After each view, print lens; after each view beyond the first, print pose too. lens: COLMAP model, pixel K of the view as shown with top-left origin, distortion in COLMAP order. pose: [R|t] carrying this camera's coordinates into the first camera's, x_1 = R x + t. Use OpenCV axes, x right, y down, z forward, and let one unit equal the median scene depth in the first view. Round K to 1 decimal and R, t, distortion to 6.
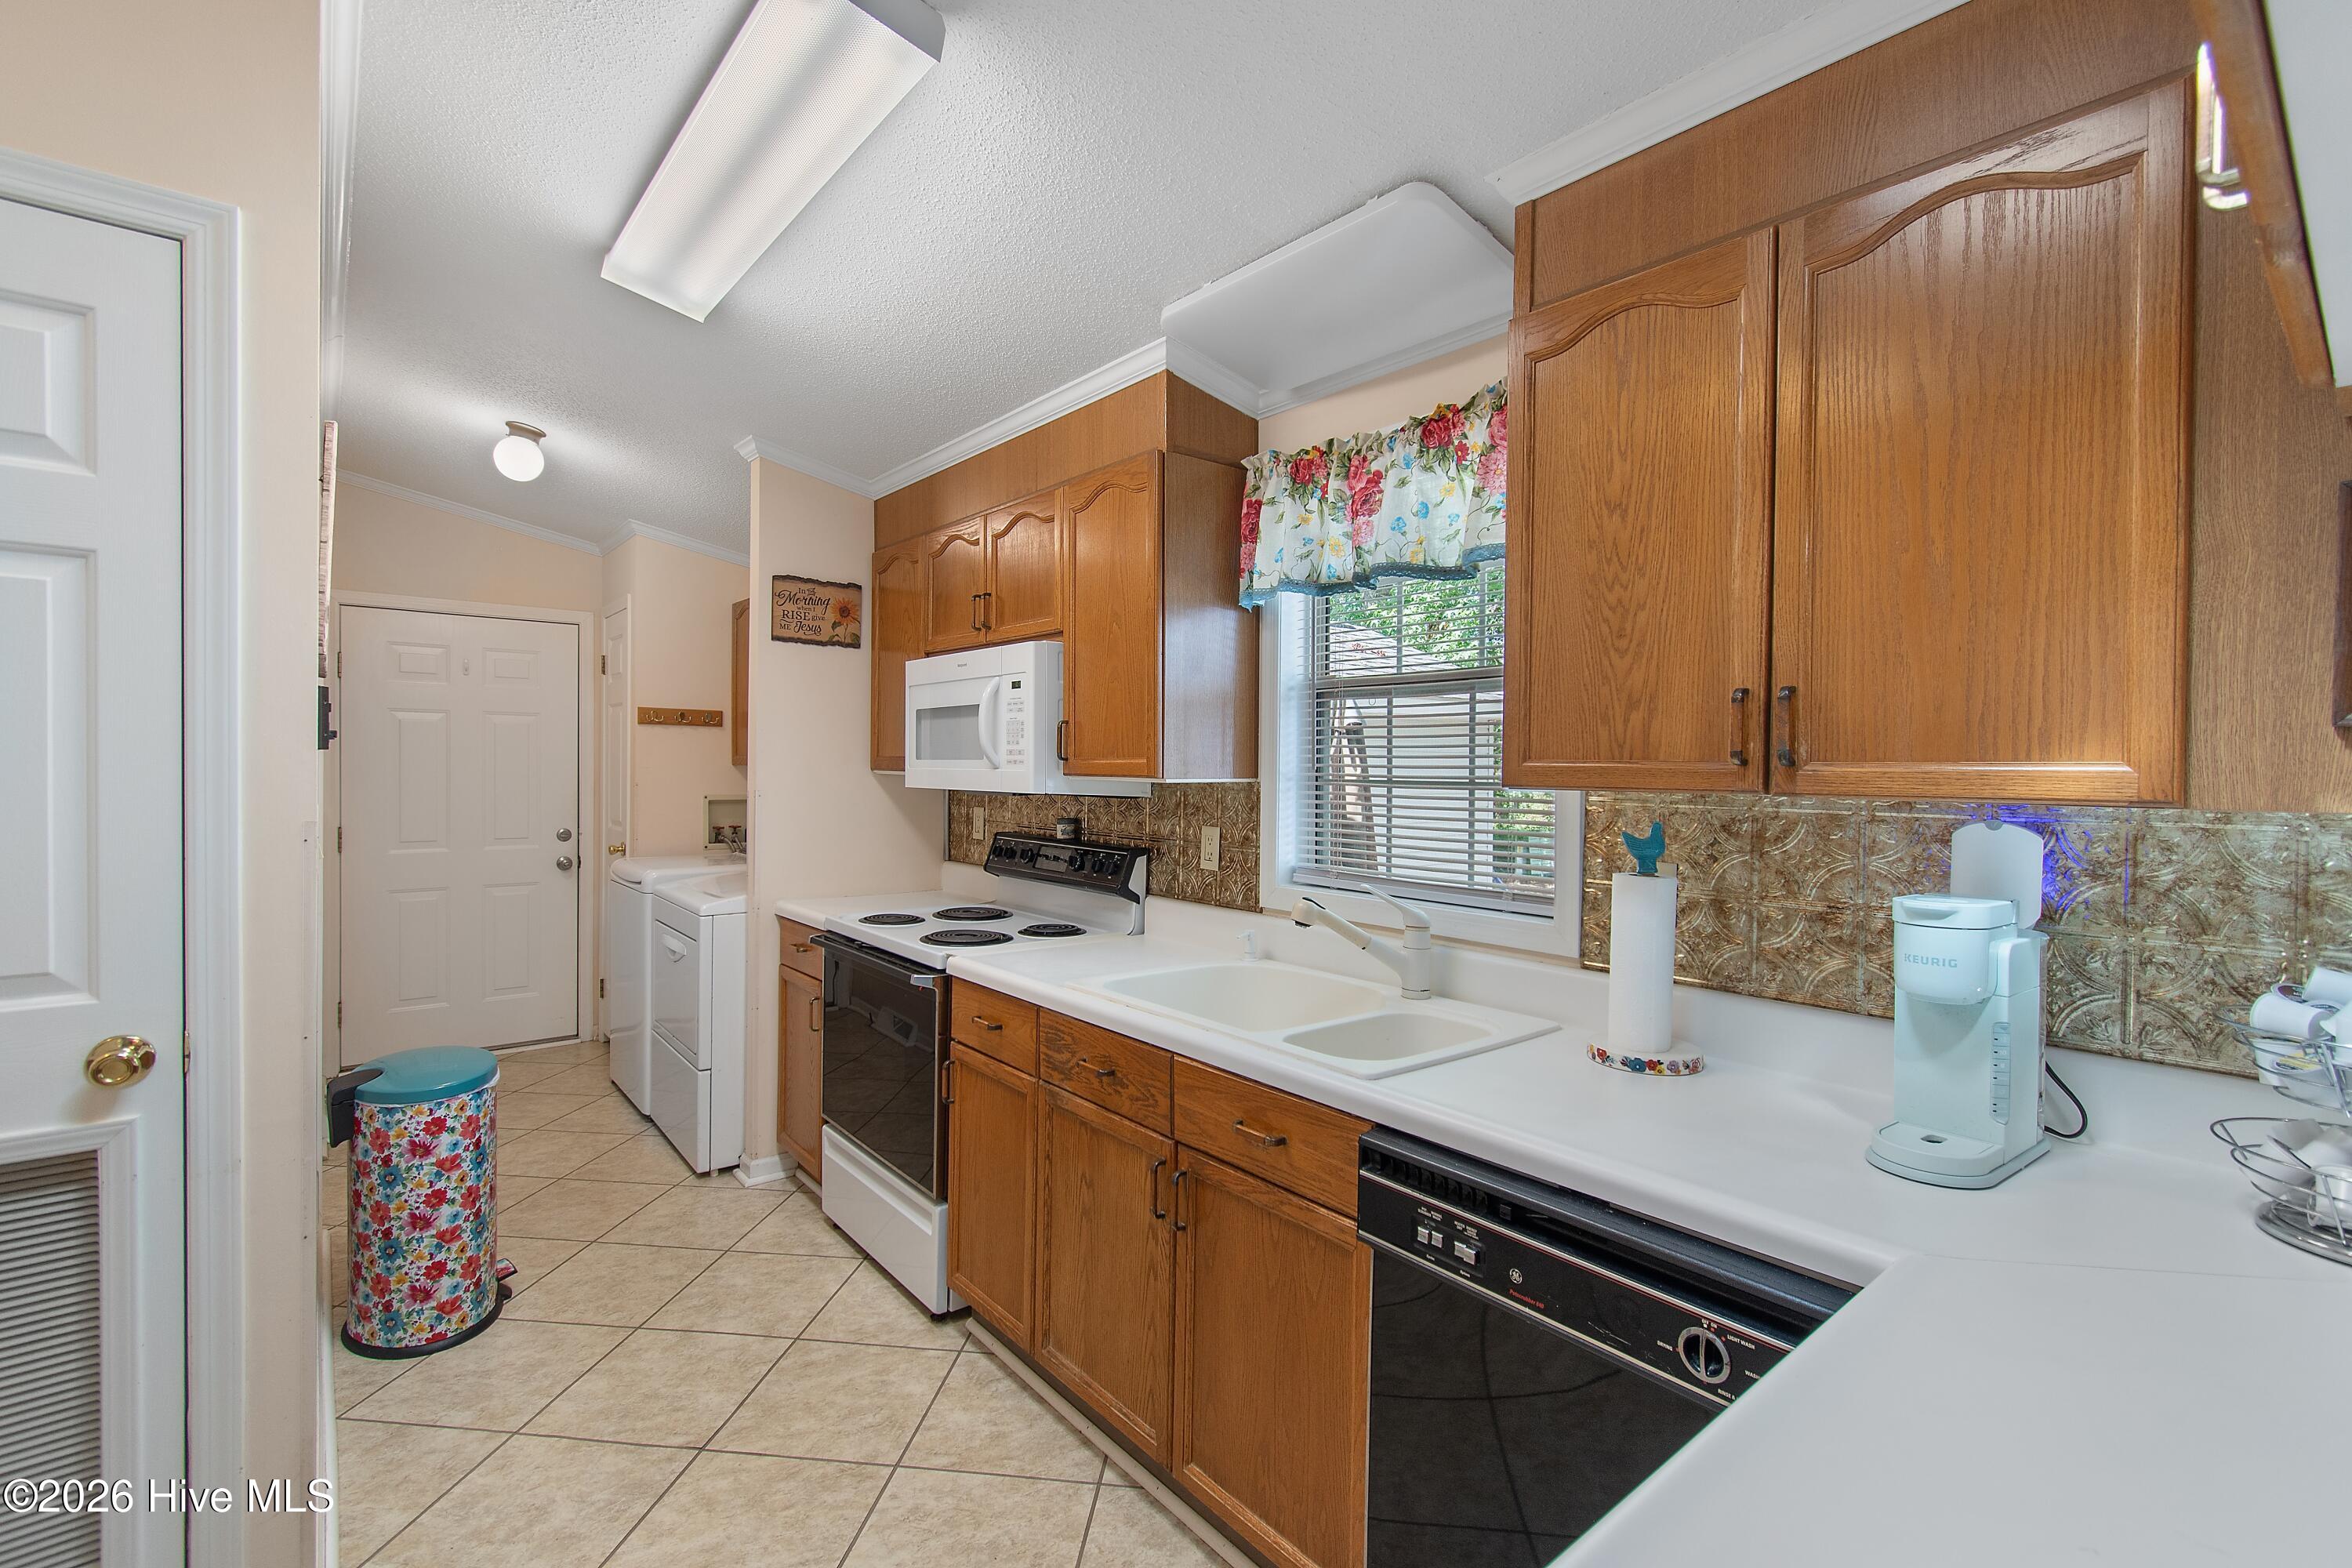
lens RADIAL K [[1034.8, 0, 1177.5], [0, 1034.8, 775.4], [0, 0, 1]] dist [0.000448, -0.000911]
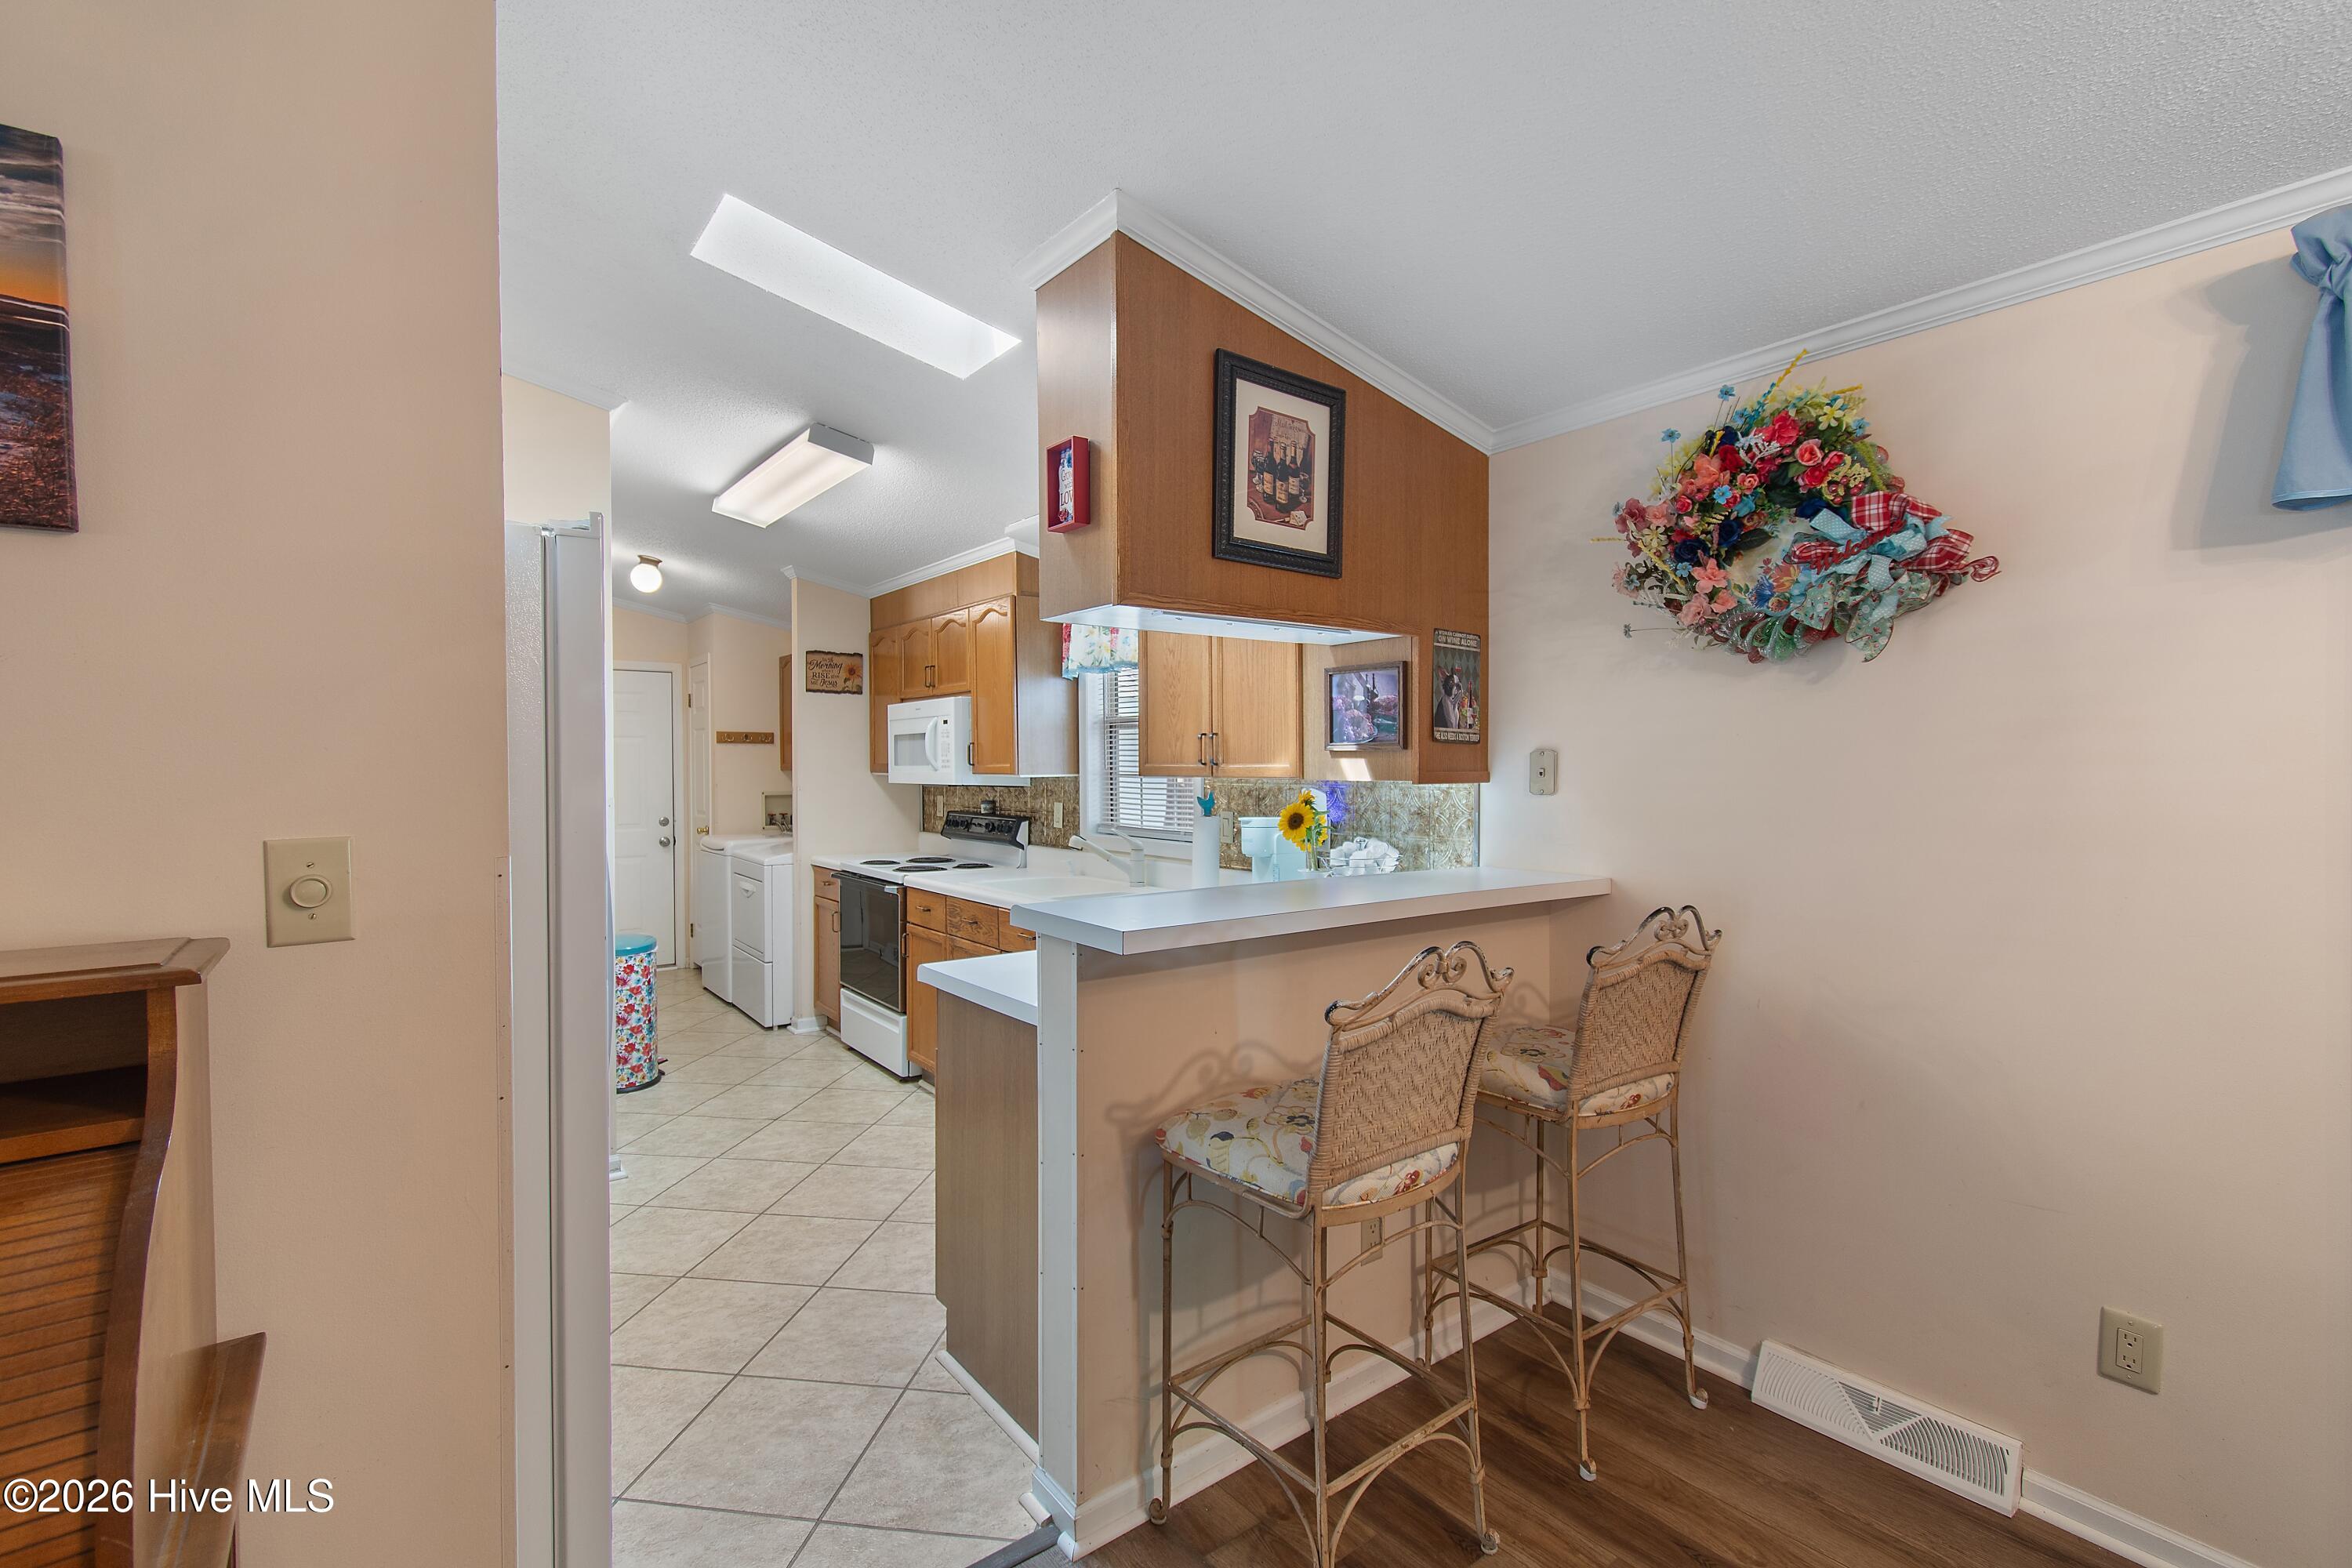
lens RADIAL K [[1034.8, 0, 1176.0], [0, 1034.8, 778.7], [0, 0, 1]] dist [0.000448, -0.000911]
pose [[0.999278, -0.013446, -0.035523, 0.272724], [0.013607, 0.999898, 0.004317, 0.004668], [0.035461, -0.004798, 0.999360, -0.673721]]
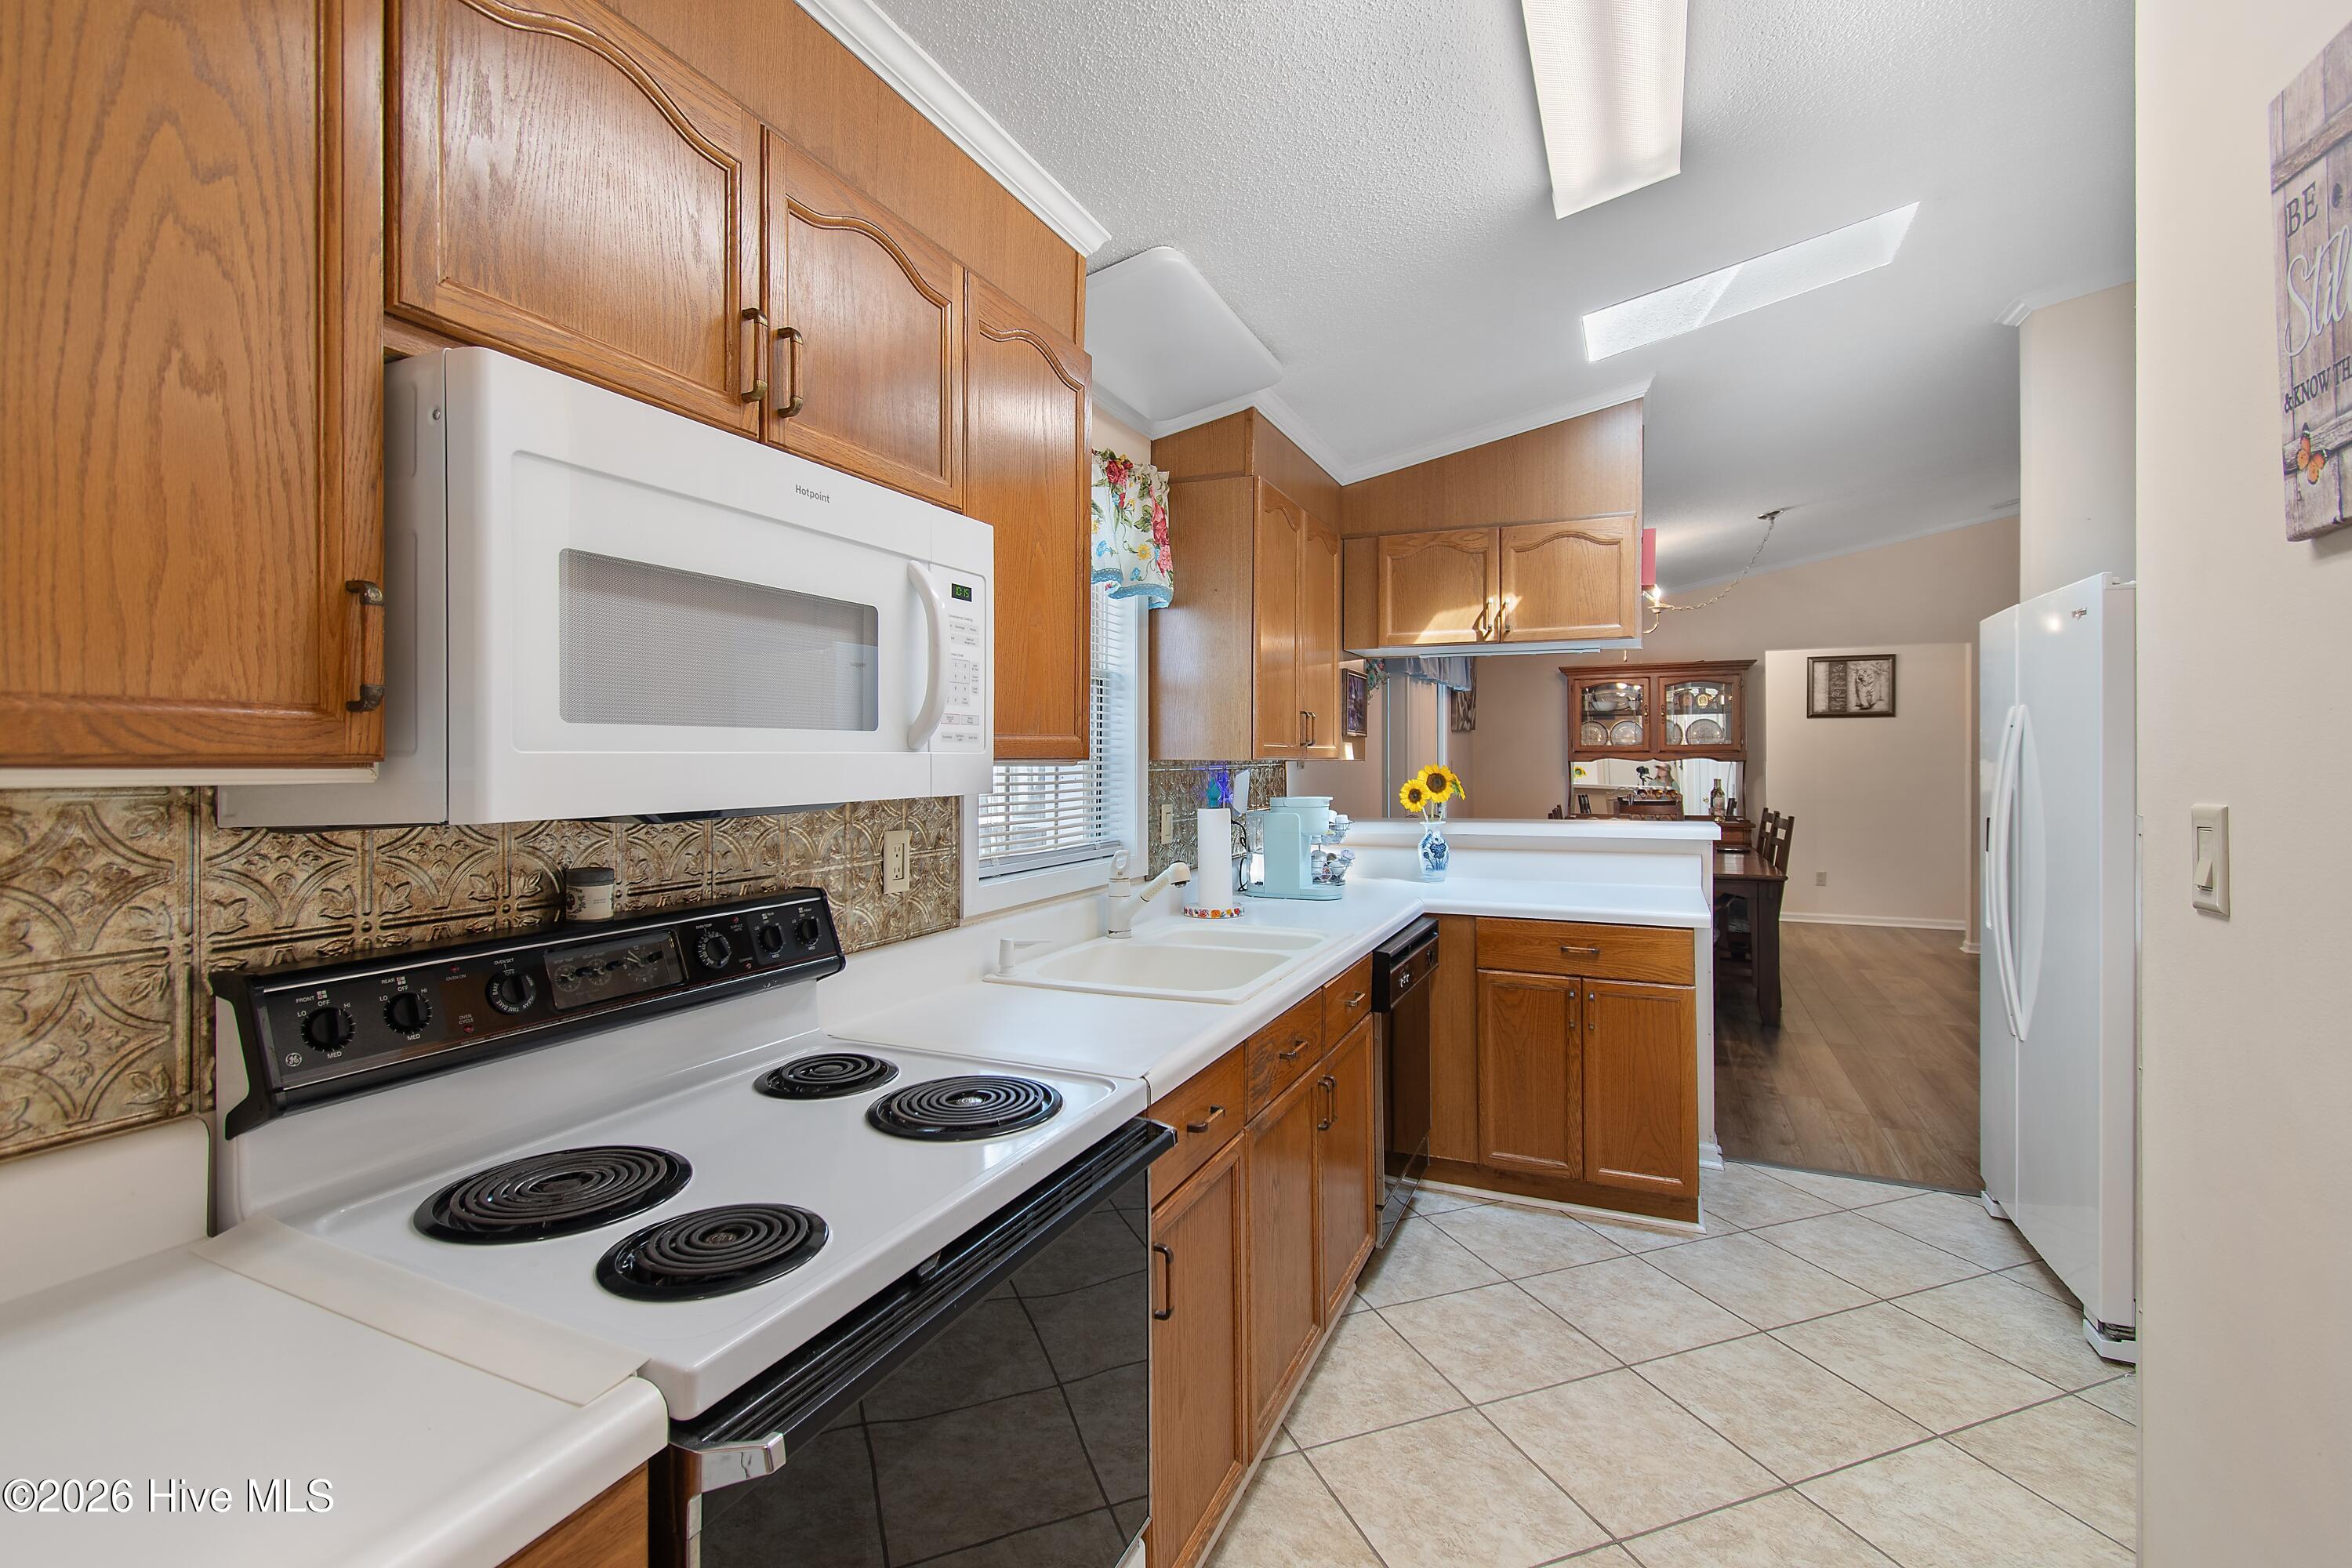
lens RADIAL K [[1034.8, 0, 1178.6], [0, 1034.8, 763.2], [0, 0, 1]] dist [0.000448, -0.000911]
pose [[-0.435563, -0.017970, 0.899979, -0.643098], [0.001027, 0.999790, 0.020460, -0.010397], [-0.900158, 0.009836, -0.435453, 1.068351]]
